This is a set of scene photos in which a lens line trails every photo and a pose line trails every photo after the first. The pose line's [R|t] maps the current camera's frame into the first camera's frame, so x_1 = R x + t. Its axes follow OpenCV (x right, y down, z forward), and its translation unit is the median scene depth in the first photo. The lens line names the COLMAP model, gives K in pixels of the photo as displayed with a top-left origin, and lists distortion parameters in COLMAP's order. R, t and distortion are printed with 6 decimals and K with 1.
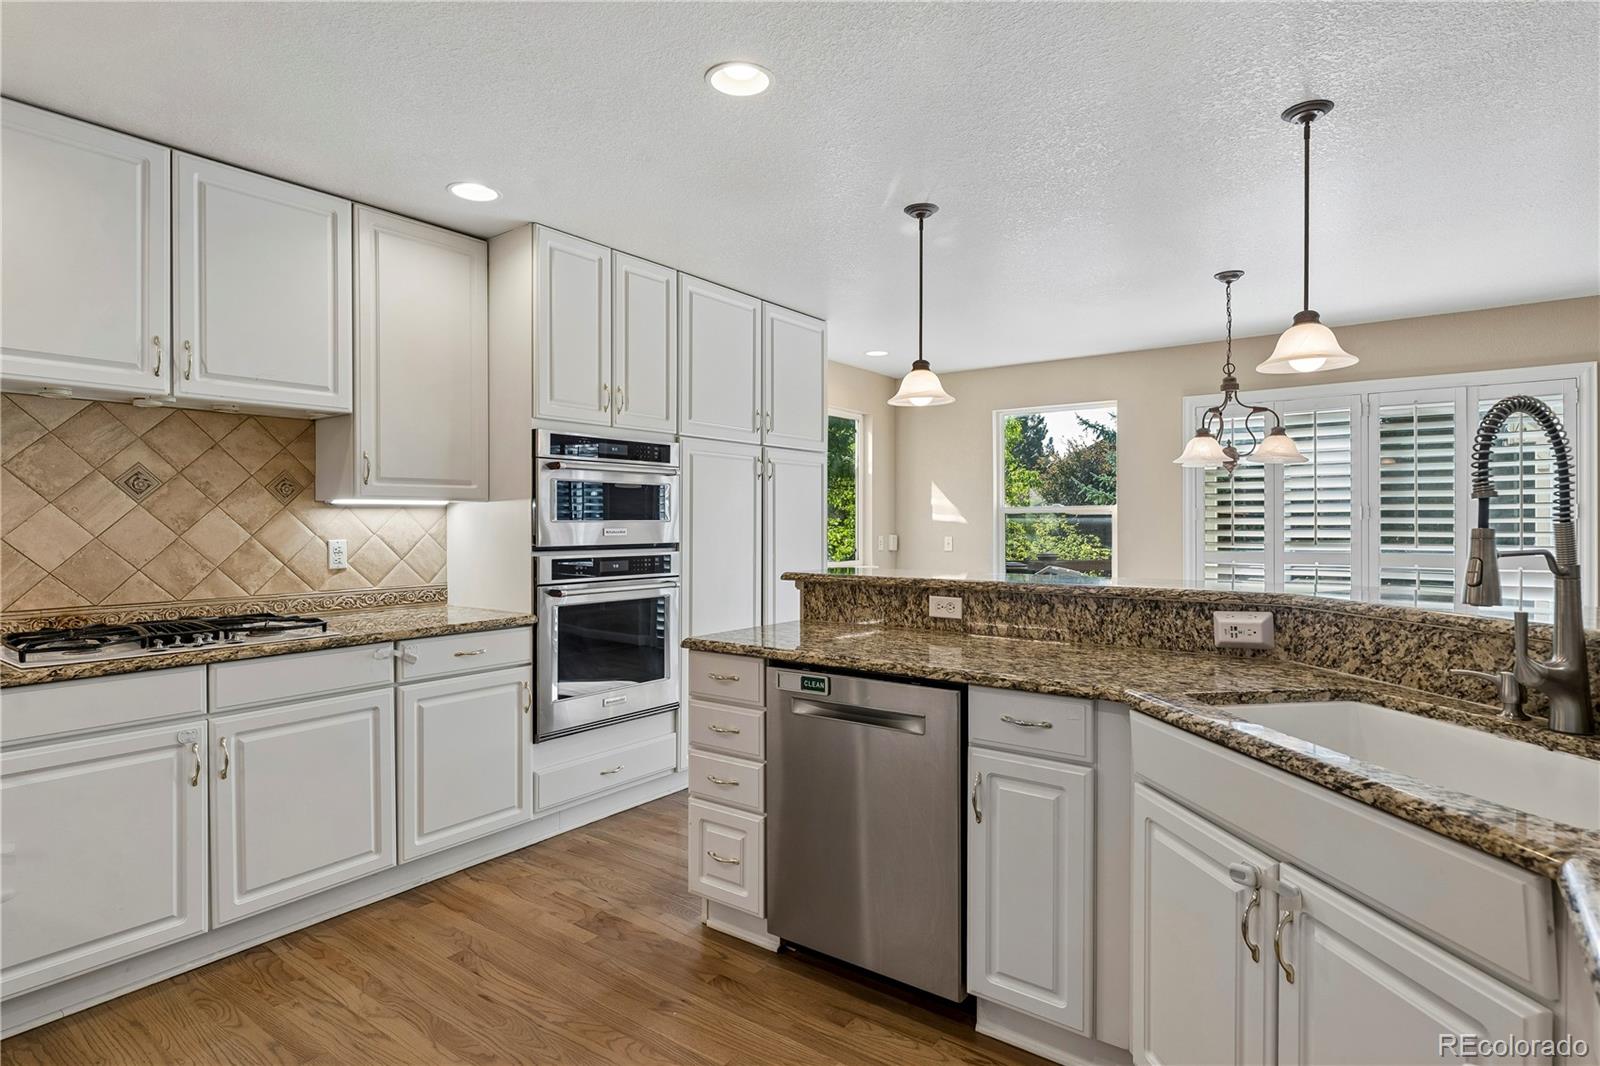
lens RADIAL K [[799.8, 0, 838.2], [0, 799.8, 532.4], [0, 0, 1]] dist [-0.001042, -0.000036]
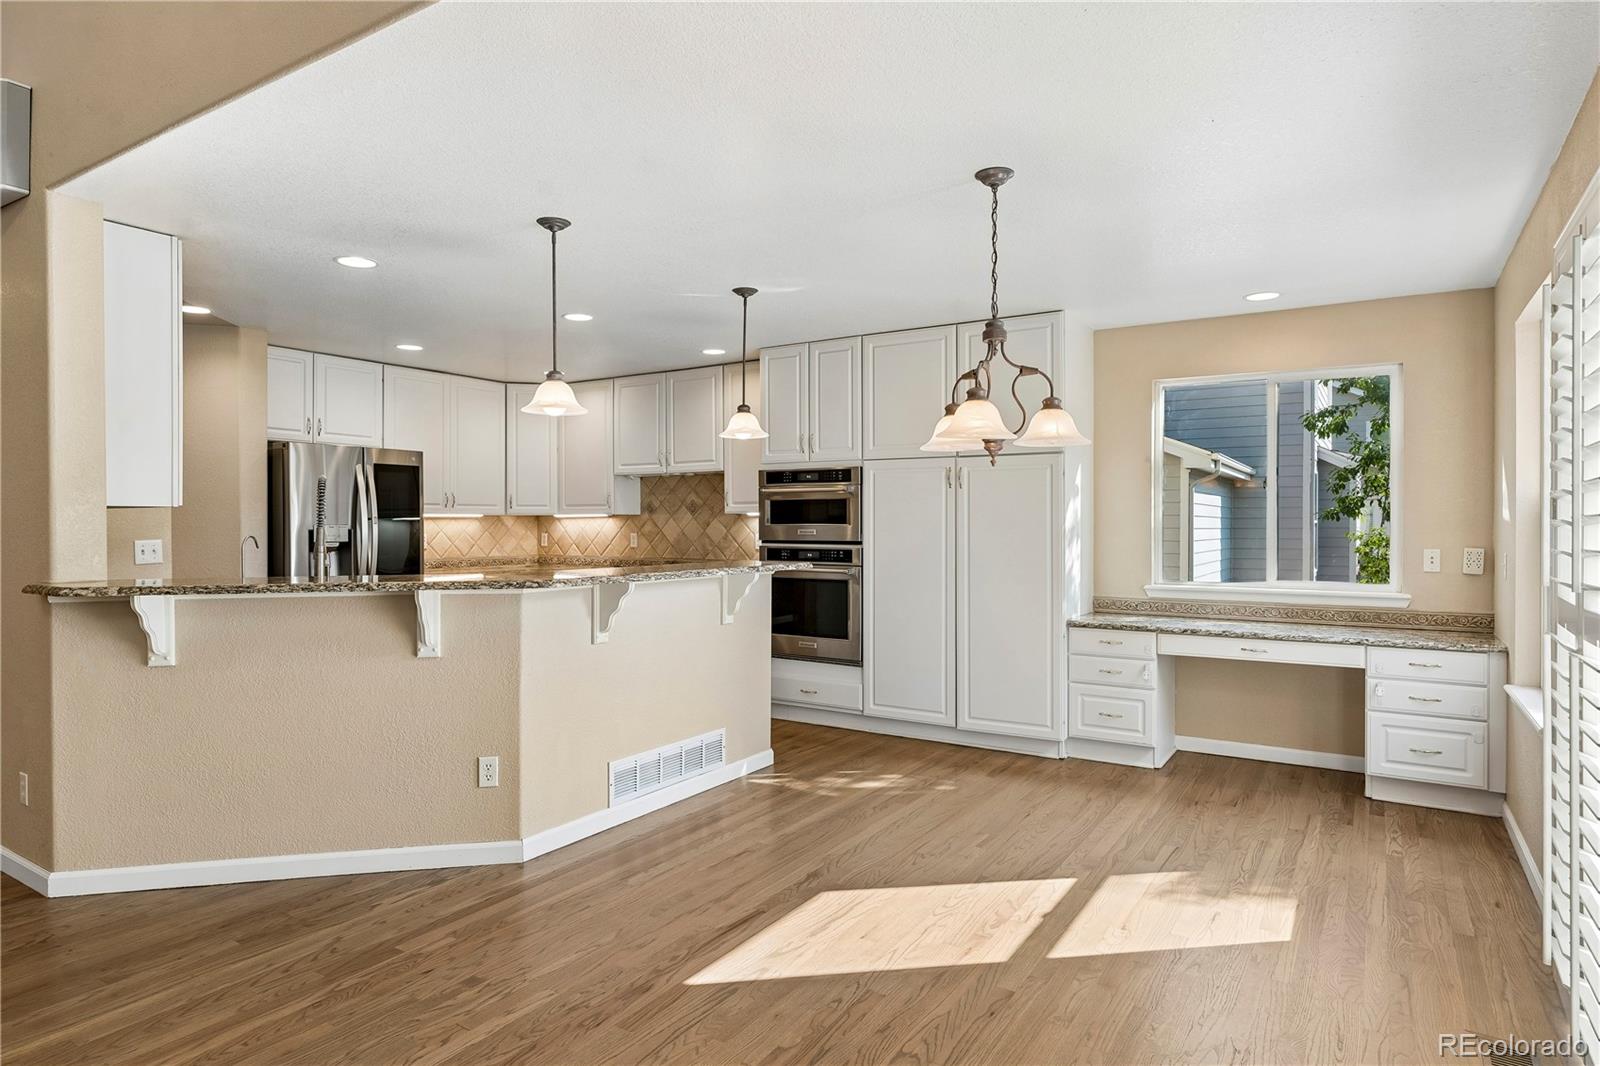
lens RADIAL K [[894.0, 0, 792.5], [0, 894.0, 526.0], [0, 0, 1]] dist [0.007454, 0.001357]
pose [[0.067300, 0.003309, -0.997727, 1.306505], [-0.014308, 0.999895, 0.002351, -0.013950], [0.997630, 0.014118, 0.067340, 0.808001]]
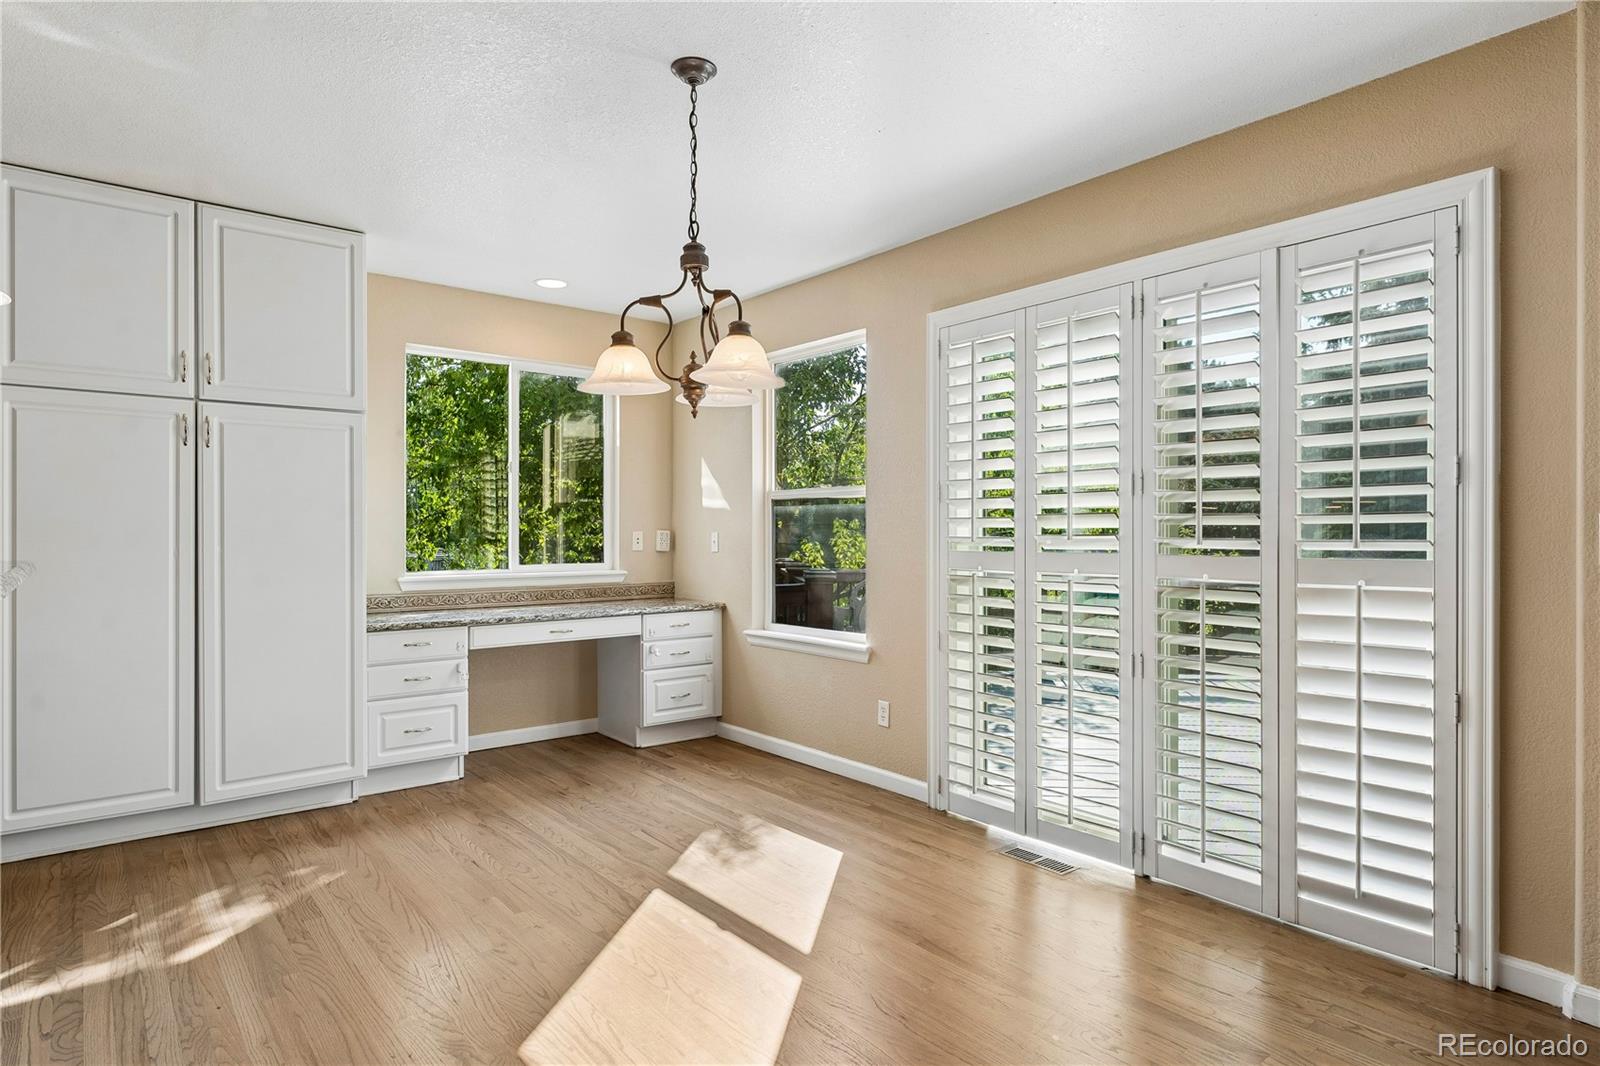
lens RADIAL K [[894.0, 0, 798.7], [0, 894.0, 530.3], [0, 0, 1]] dist [0.007454, 0.001357]
pose [[0.964445, 0.001292, -0.264281, 0.765003], [-0.004939, 0.999902, -0.013136, 0.025008], [0.264238, 0.013974, 0.964356, 0.407528]]
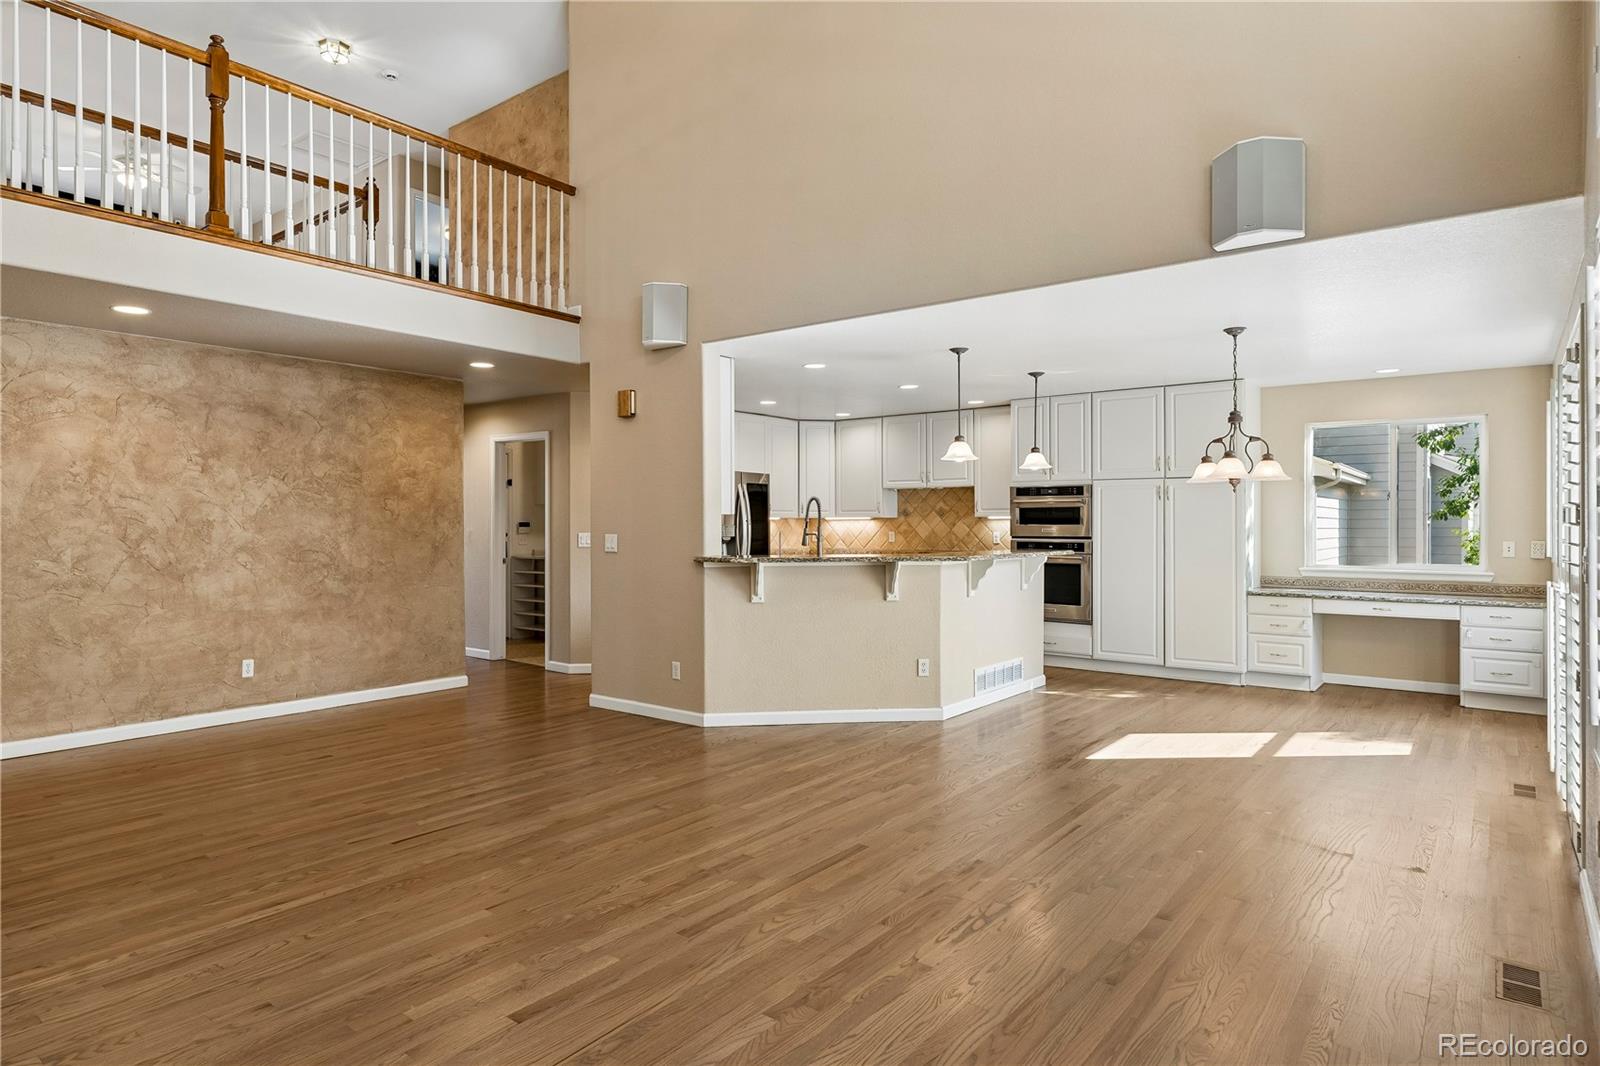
lens RADIAL K [[894.0, 0, 810.3], [0, 894.0, 524.6], [0, 0, 1]] dist [0.007454, 0.001357]
pose [[-0.008501, 0.002061, -0.999962, 1.975365], [-0.013838, 0.999902, 0.002178, -0.010702], [0.999868, 0.013856, -0.008471, 0.363356]]
